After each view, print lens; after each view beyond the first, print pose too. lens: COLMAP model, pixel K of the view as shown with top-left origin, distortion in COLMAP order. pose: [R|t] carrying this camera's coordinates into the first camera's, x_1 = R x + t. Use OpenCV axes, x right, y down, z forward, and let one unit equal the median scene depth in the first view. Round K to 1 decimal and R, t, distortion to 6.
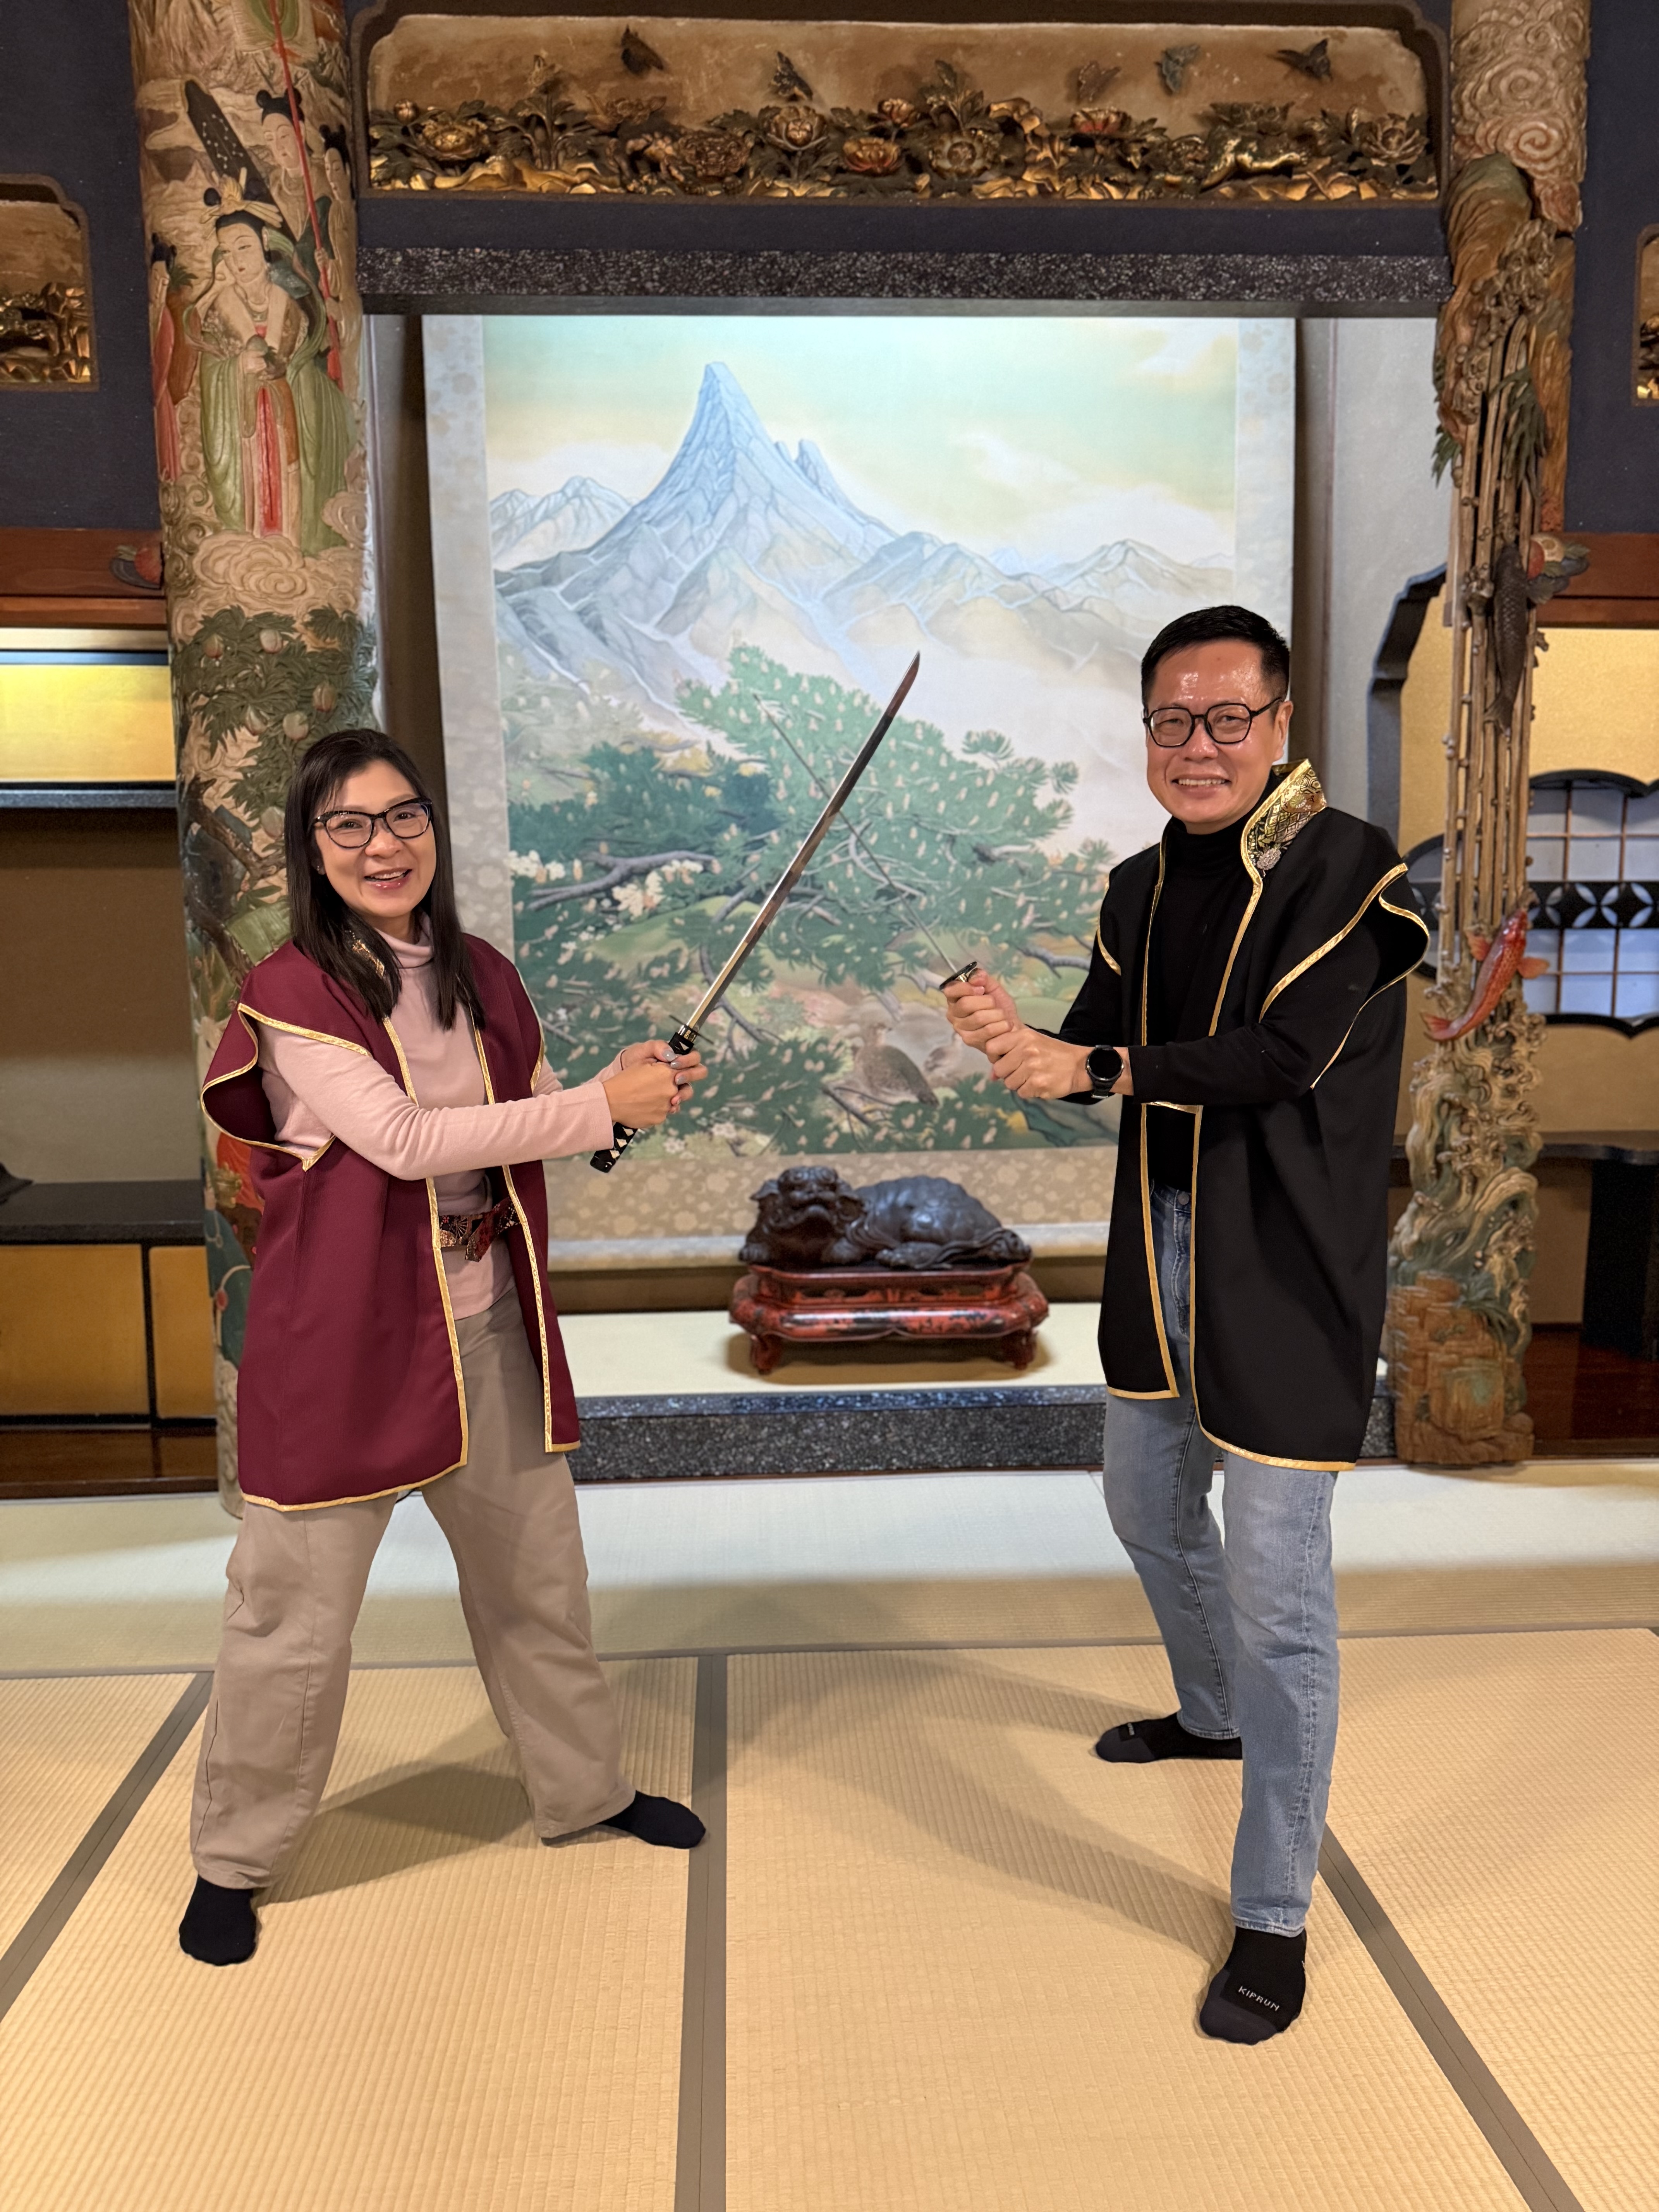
lens RADIAL K [[1556.5, 0, 828.0], [0, 1556.5, 1119.7], [0, 0, 1]] dist [0.099688, -0.142914]
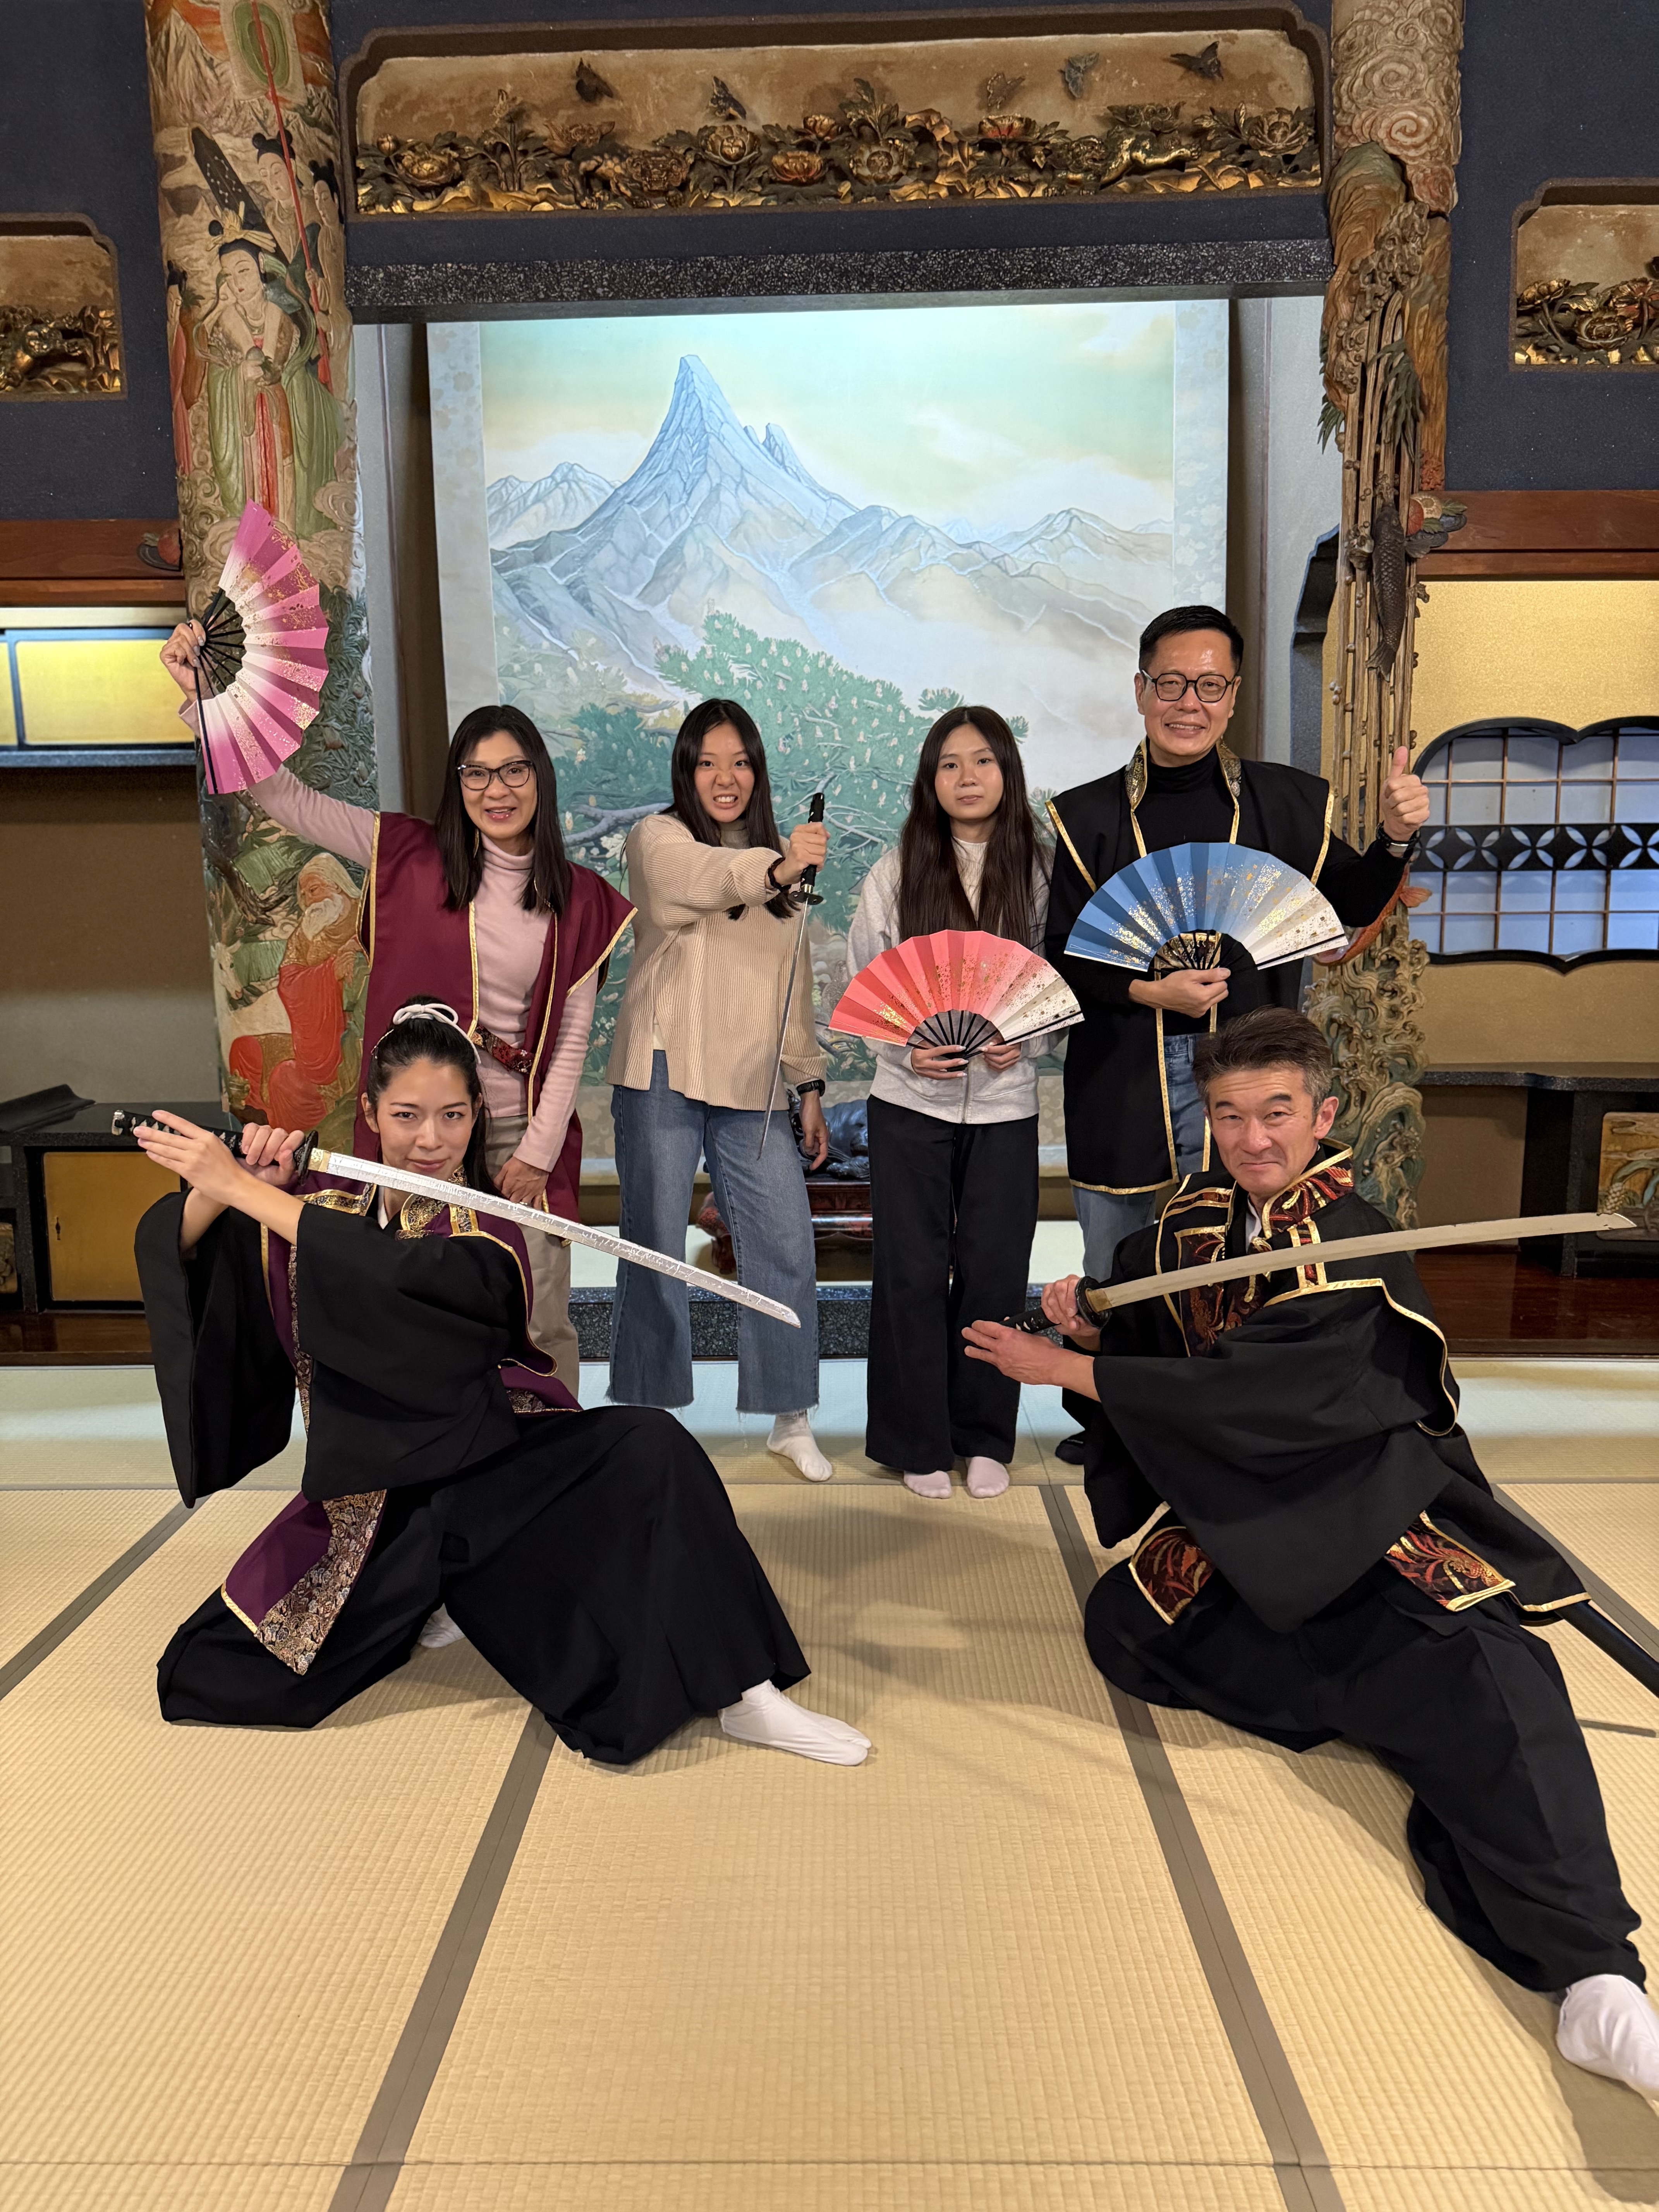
lens RADIAL K [[1556.5, 0, 828.0], [0, 1556.5, 1119.7], [0, 0, 1]] dist [0.099688, -0.142914]
pose [[0.997303, 0.004571, -0.073253, 0.122878], [-0.003855, 0.999943, 0.009908, 0.046722], [0.073294, -0.009599, 0.997264, -0.107325]]
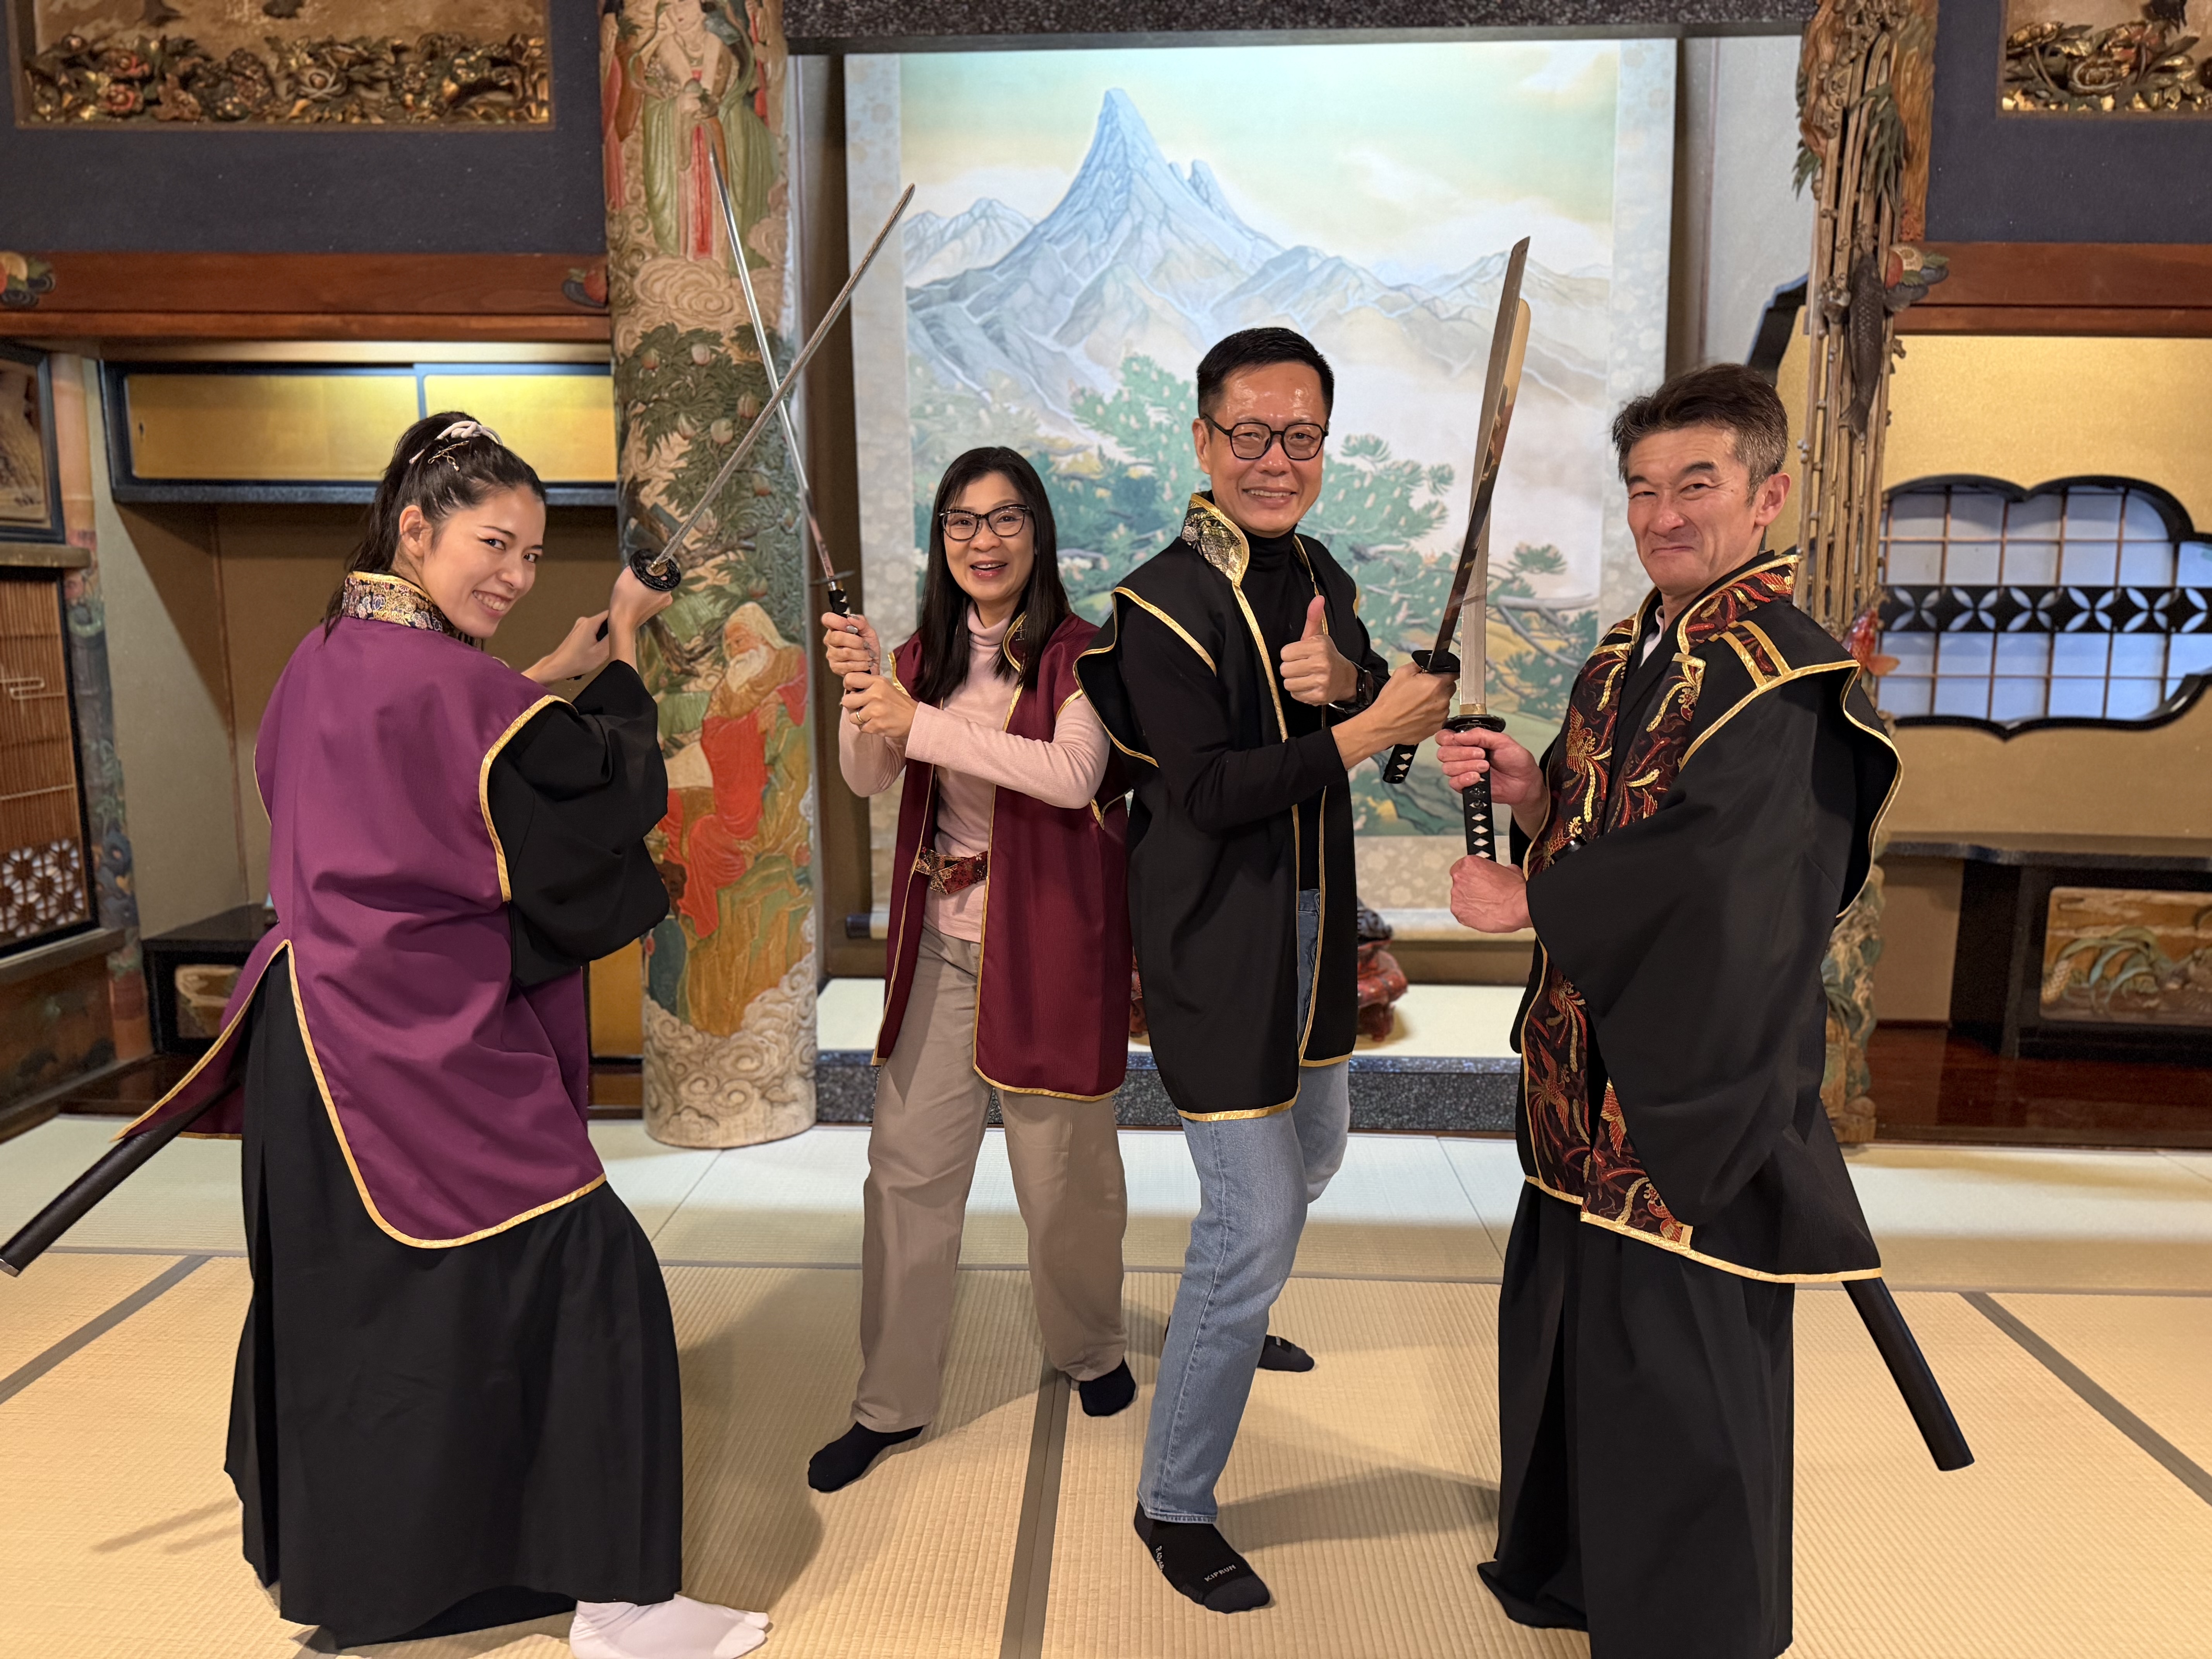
lens RADIAL K [[1556.5, 0, 1109.4], [0, 1556.5, 846.2], [0, 0, 1]] dist [0.099688, -0.142914]
pose [[0.995722, 0.023719, -0.089304, 0.036934], [-0.022740, 0.999670, 0.011967, 0.021150], [0.089558, -0.009885, 0.995933, -0.075376]]
